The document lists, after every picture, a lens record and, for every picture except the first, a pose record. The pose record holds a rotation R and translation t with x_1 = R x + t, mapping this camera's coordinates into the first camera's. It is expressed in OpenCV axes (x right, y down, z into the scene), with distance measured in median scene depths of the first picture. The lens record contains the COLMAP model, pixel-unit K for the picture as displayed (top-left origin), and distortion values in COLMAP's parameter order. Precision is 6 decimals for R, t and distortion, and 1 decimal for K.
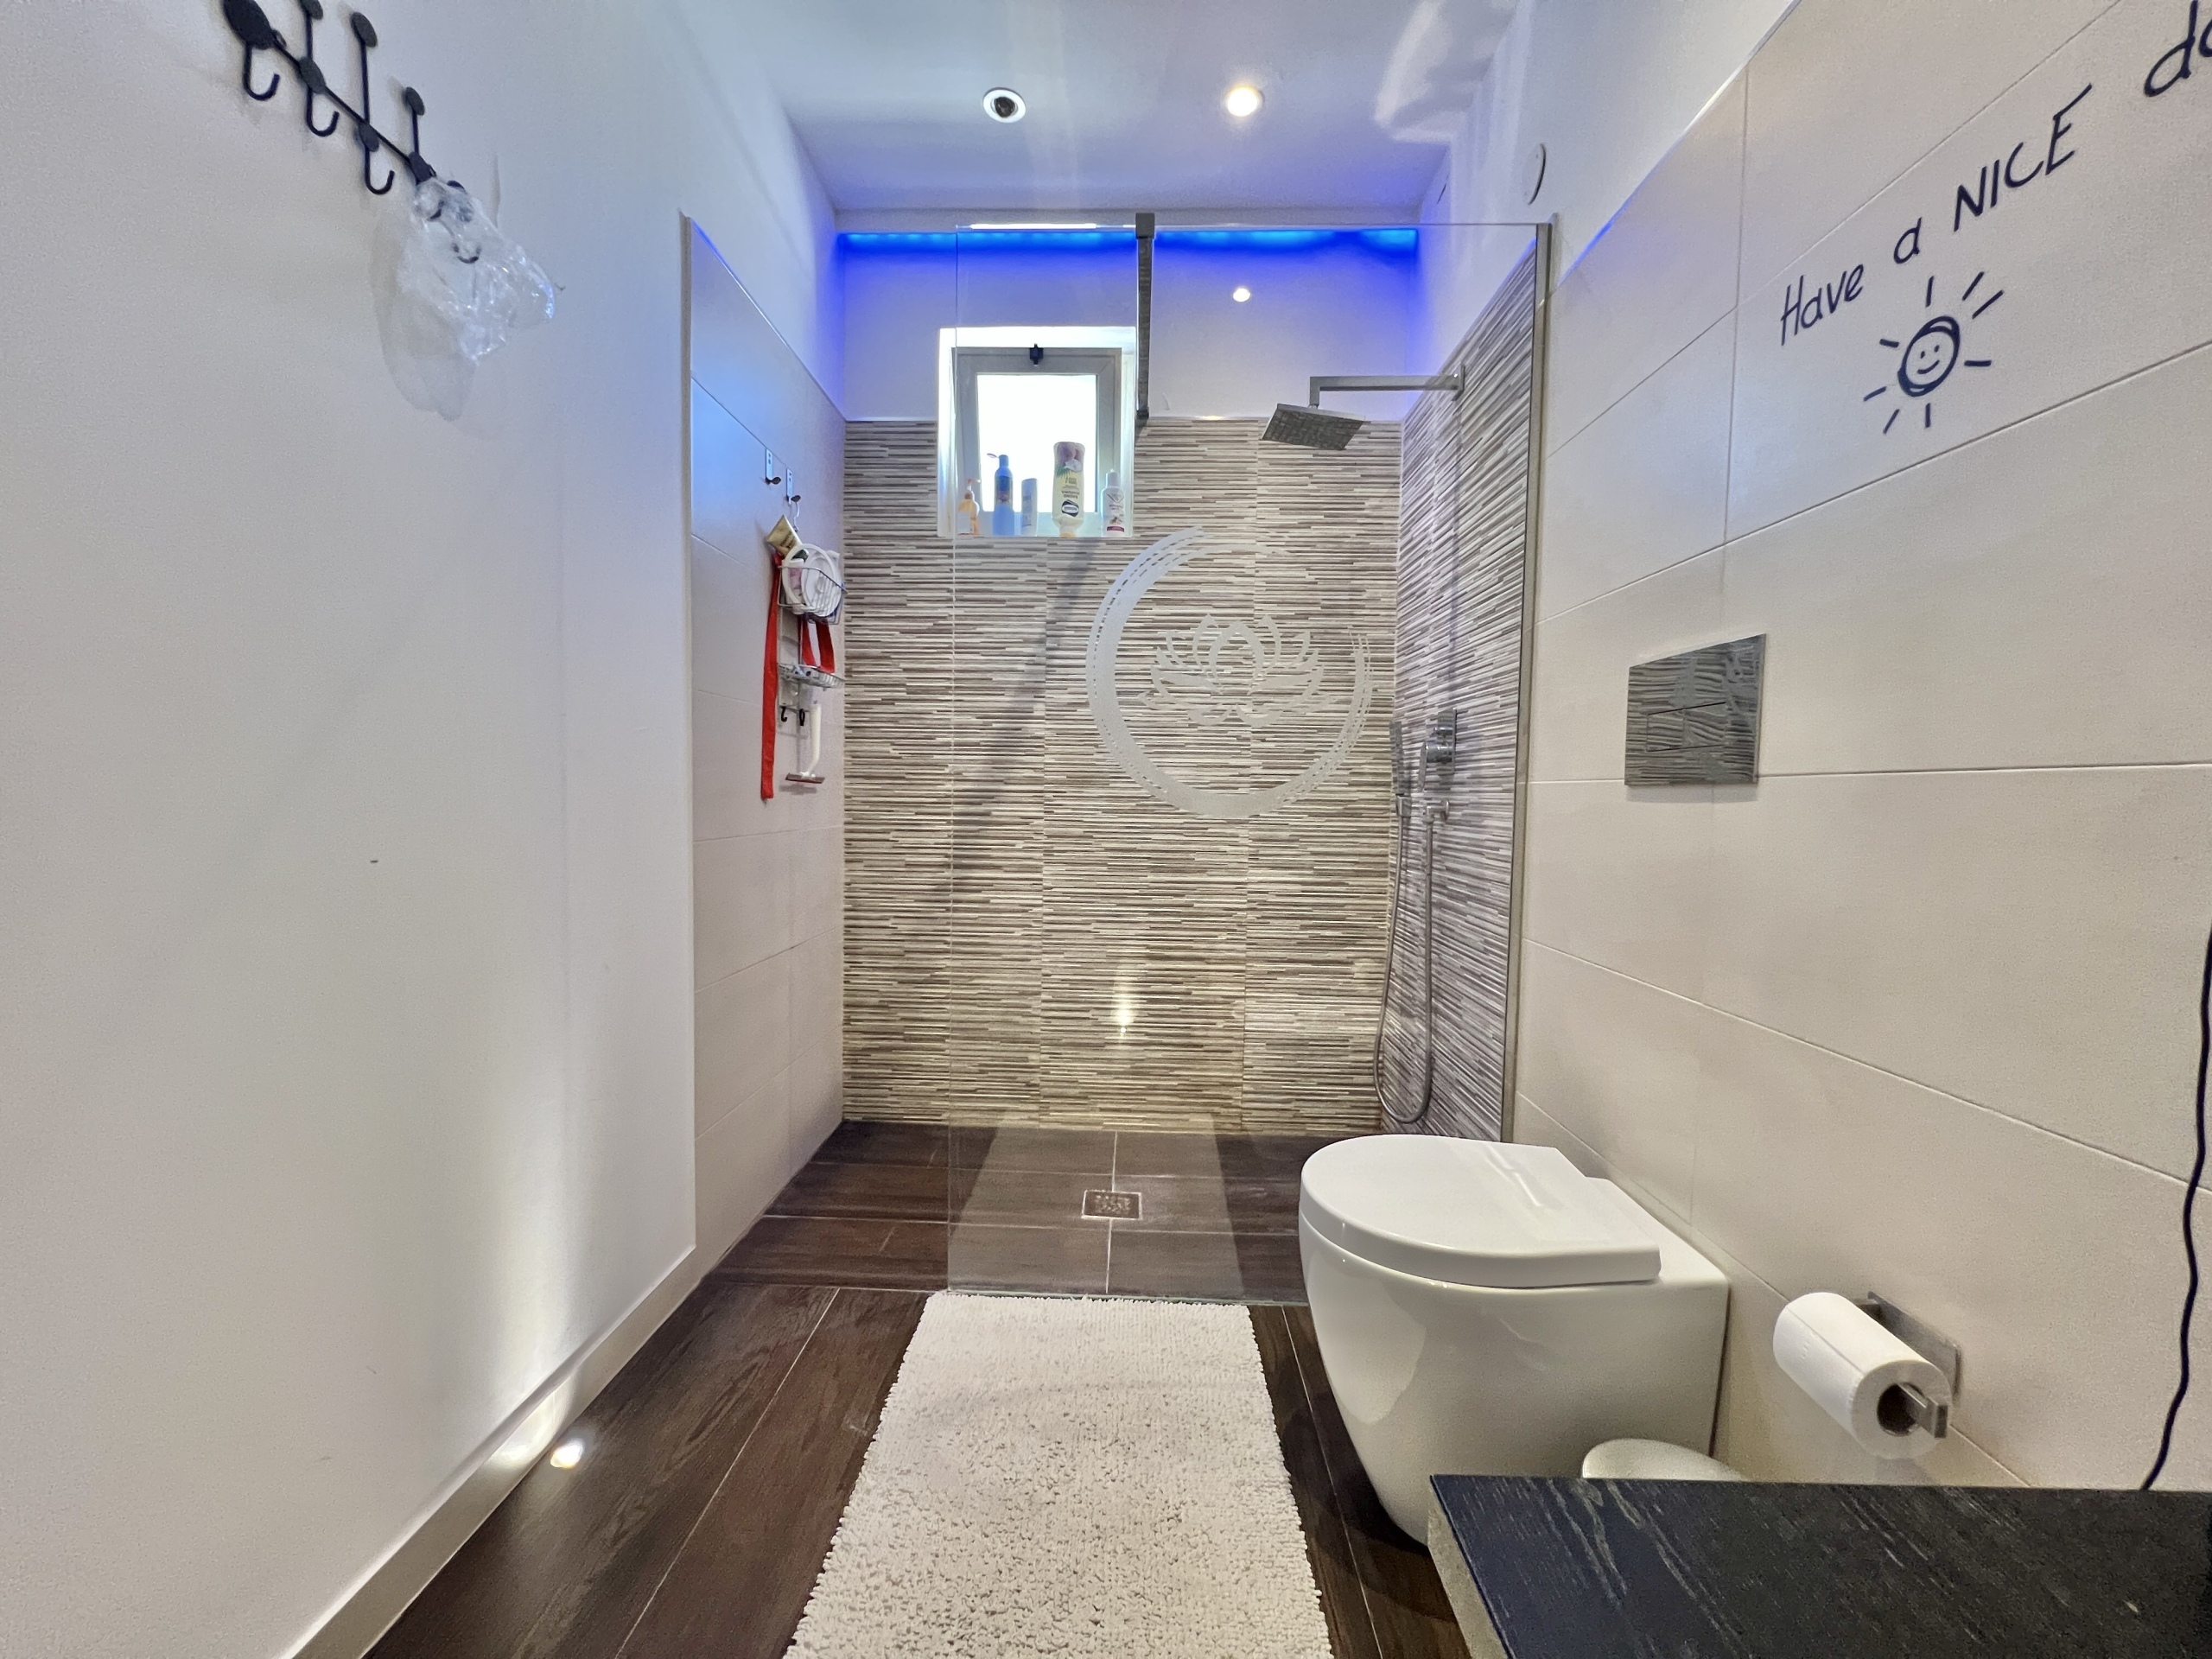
lens RADIAL K [[882.2, 0, 1108.2], [0, 882.2, 837.8], [0, 0, 1]] dist [-0.004435, 0.000552]
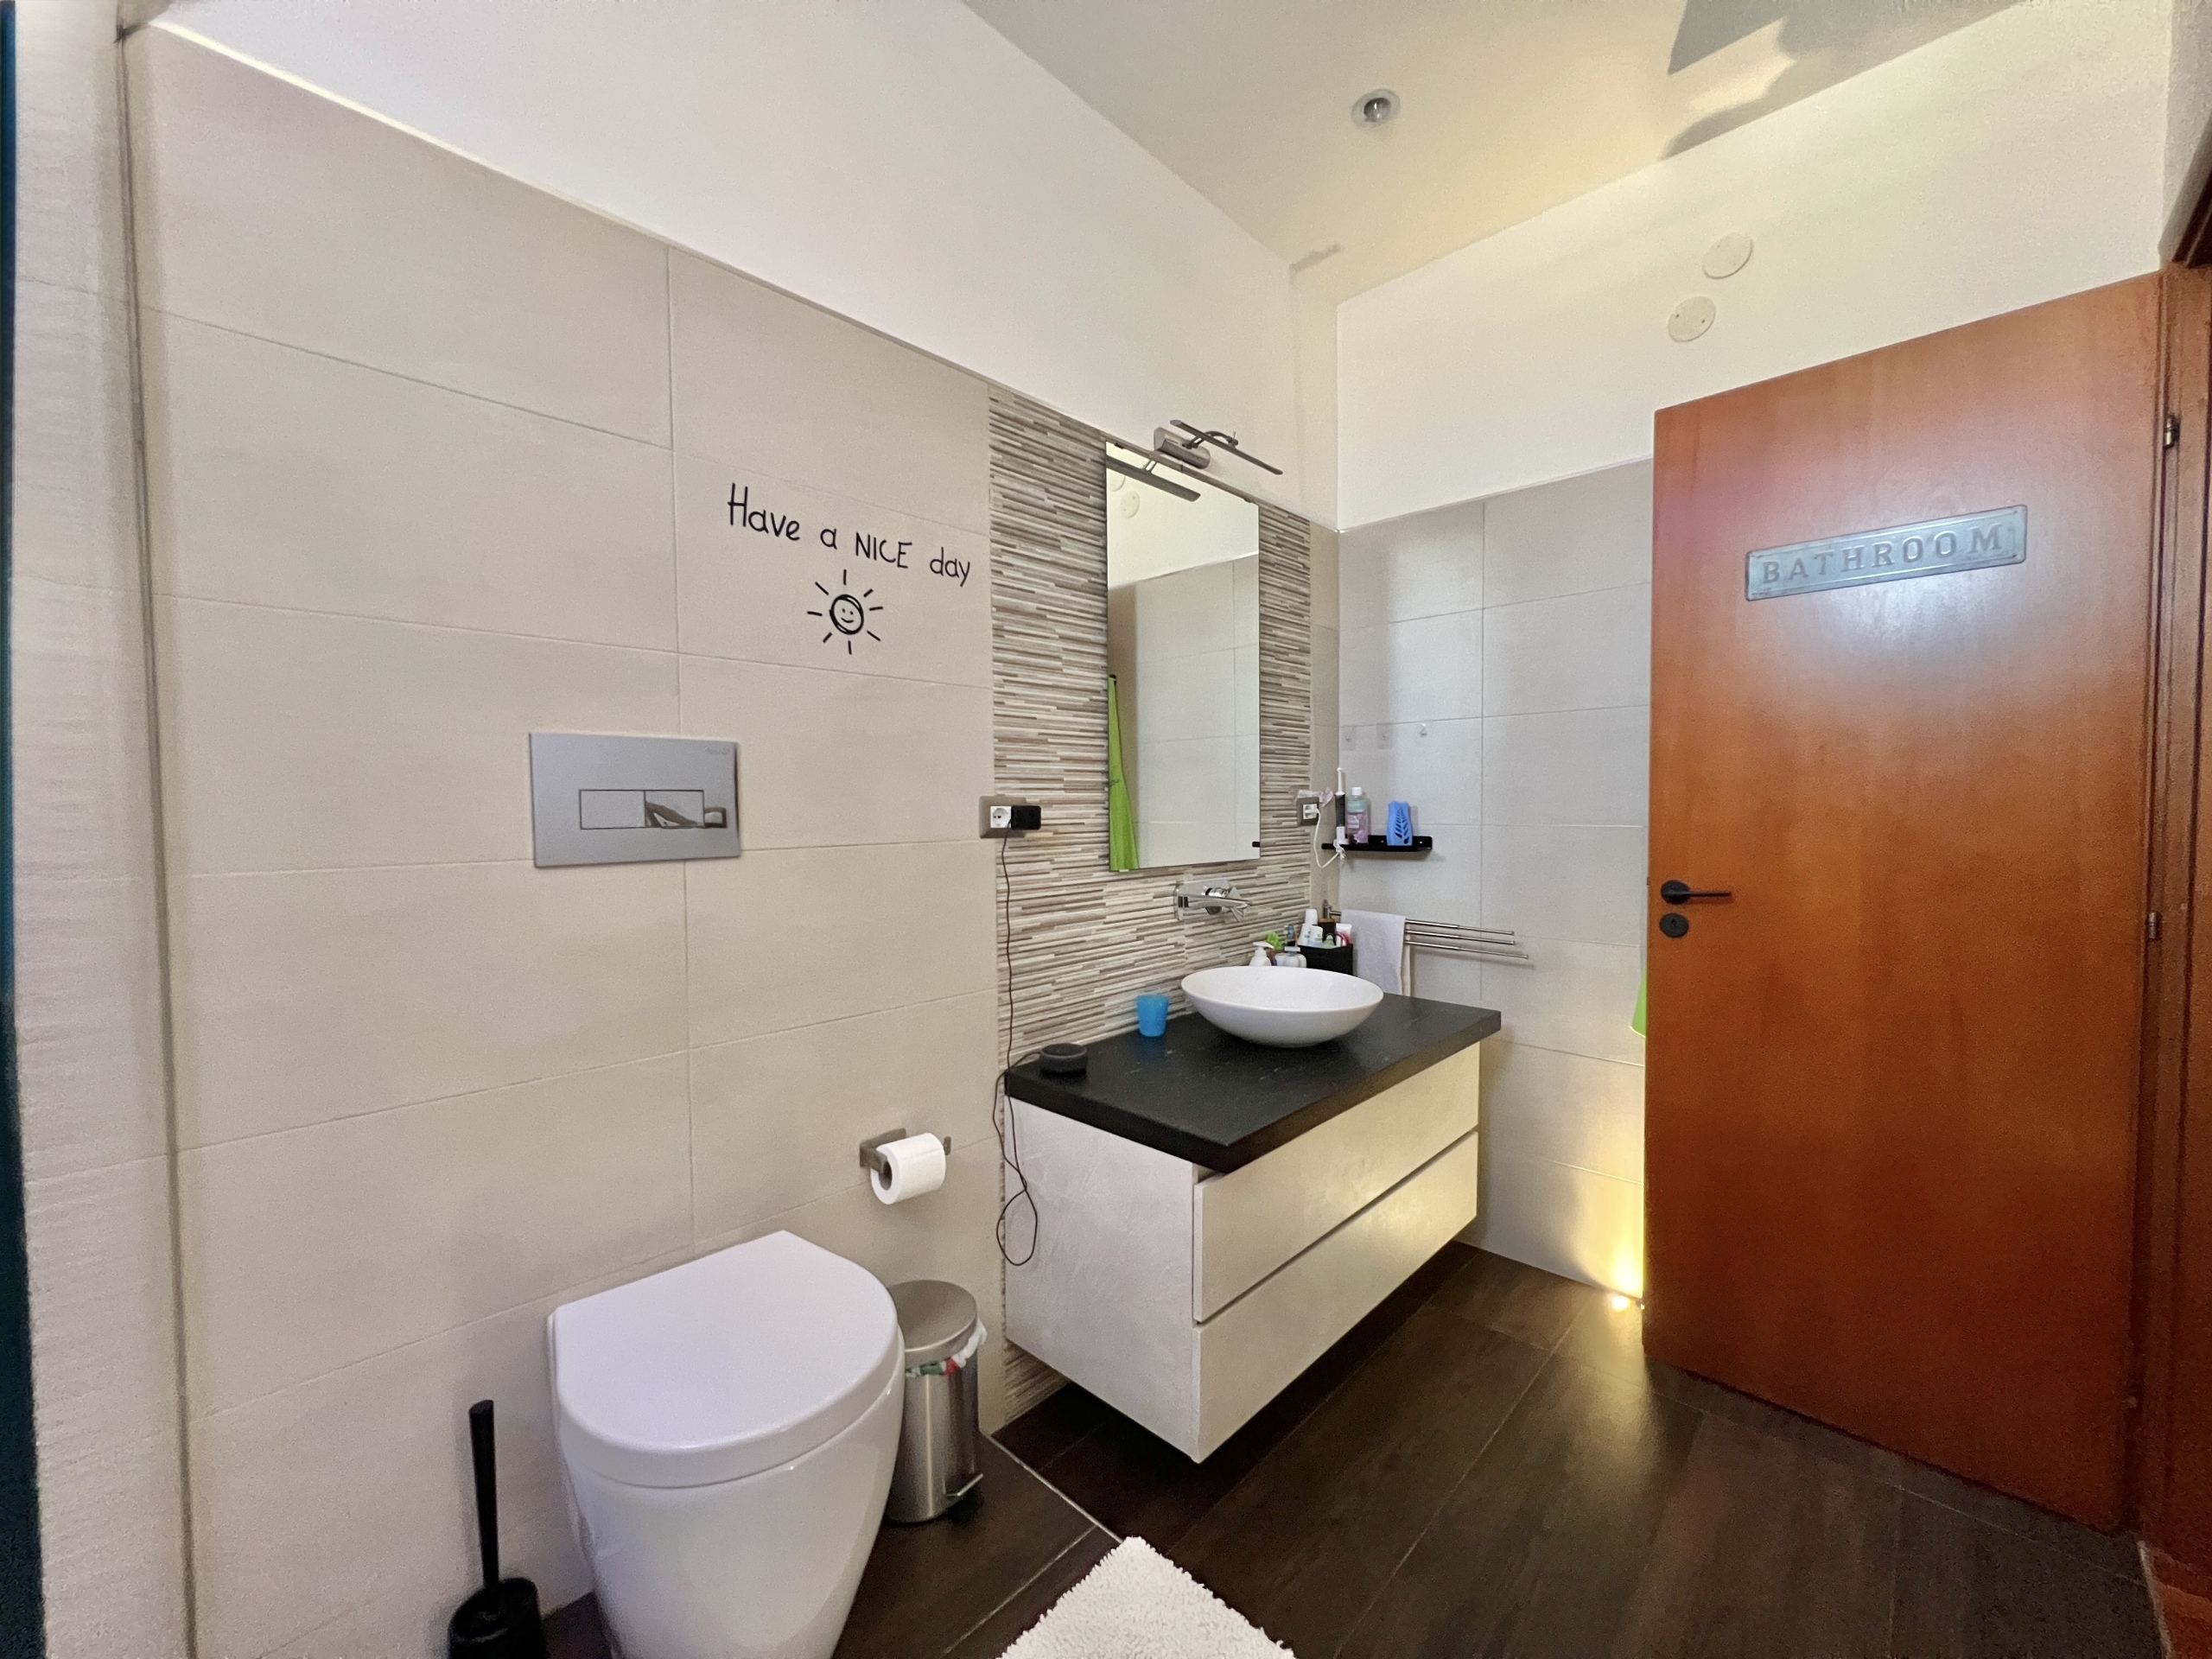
lens RADIAL K [[882.2, 0, 1102.4], [0, 882.2, 836.3], [0, 0, 1]] dist [-0.004435, 0.000552]
pose [[-0.736404, -0.027904, 0.675966, -0.264908], [0.034412, 0.996311, 0.078617, -0.087048], [-0.675666, 0.081156, -0.732727, 0.788093]]
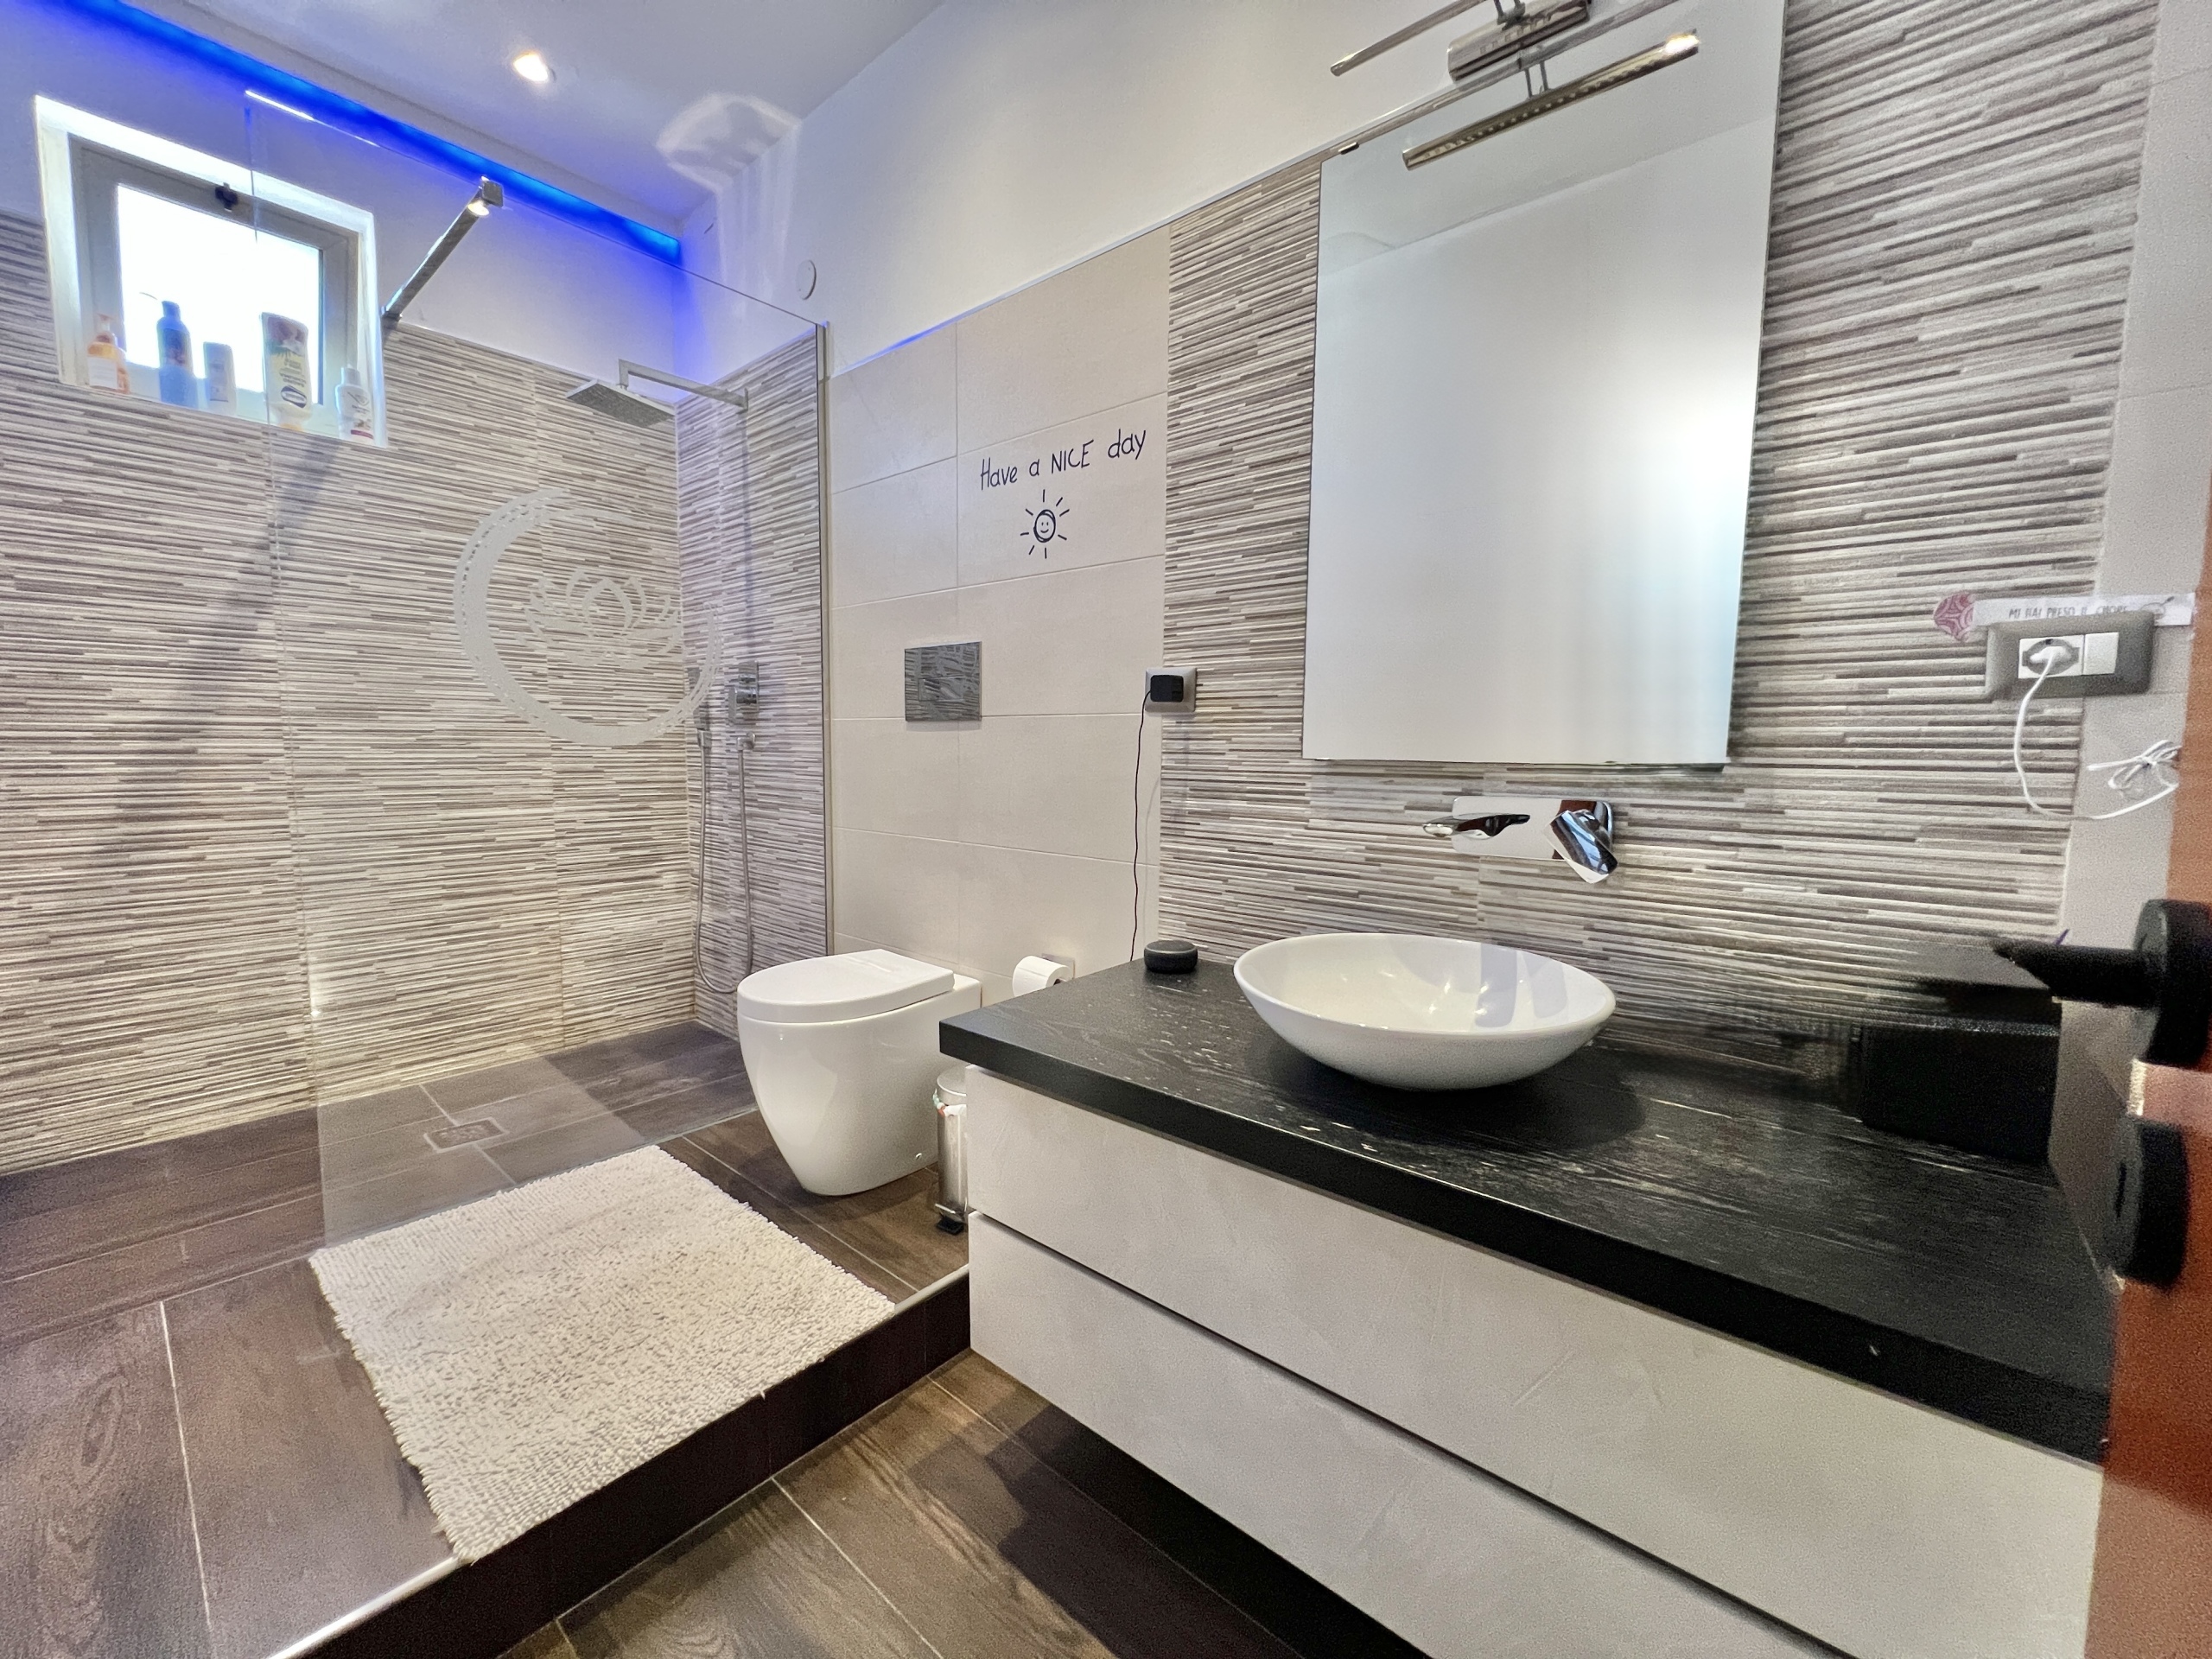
lens RADIAL K [[882.2, 0, 1104.2], [0, 882.2, 820.9], [0, 0, 1]] dist [-0.004435, 0.000552]
pose [[0.630262, -0.077216, 0.772533, -0.288761], [0.038506, 0.996926, 0.068231, 0.017051], [-0.775427, -0.013256, 0.631298, -0.203912]]
